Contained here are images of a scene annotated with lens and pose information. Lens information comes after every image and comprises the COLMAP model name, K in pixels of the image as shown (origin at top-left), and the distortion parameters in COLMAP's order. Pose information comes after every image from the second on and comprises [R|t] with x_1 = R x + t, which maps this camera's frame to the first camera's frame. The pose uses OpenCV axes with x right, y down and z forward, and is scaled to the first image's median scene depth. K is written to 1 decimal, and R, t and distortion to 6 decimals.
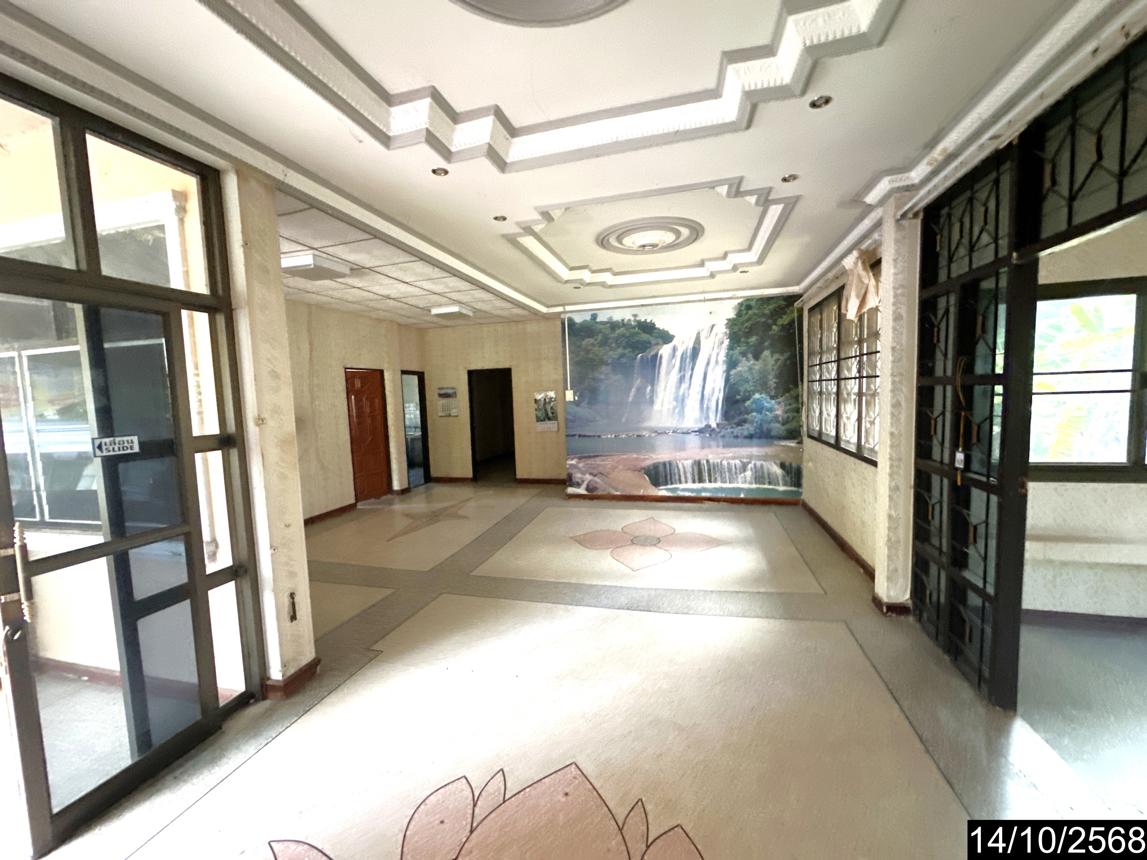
lens RADIAL K [[454.9, 0, 575.0], [0, 454.9, 430.3], [0, 0, 1]] dist [-0.000444, -0.004166]
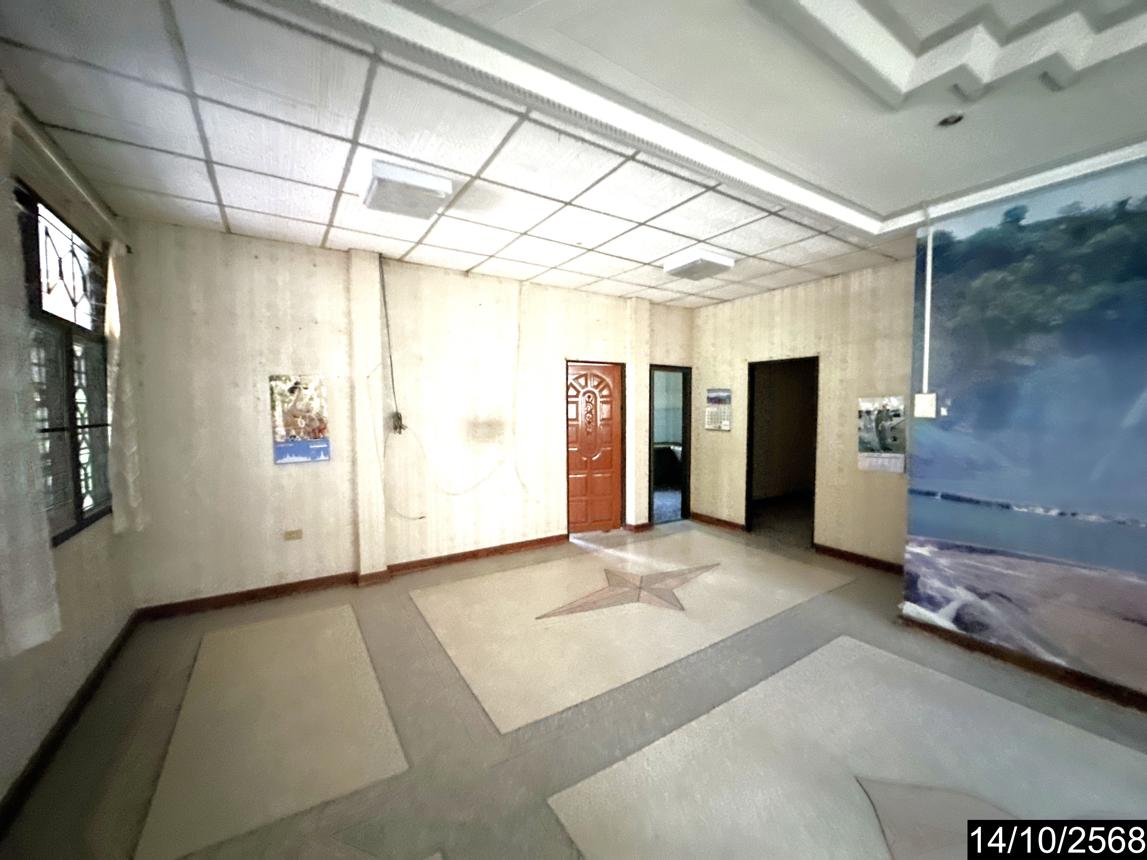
lens RADIAL K [[454.9, 0, 575.0], [0, 454.9, 430.3], [0, 0, 1]] dist [-0.000444, -0.004166]
pose [[0.738922, 0.069075, -0.670241, 0.034903], [-0.078688, 0.996771, 0.015976, -0.030784], [0.669181, 0.040935, 0.741971, 0.421074]]
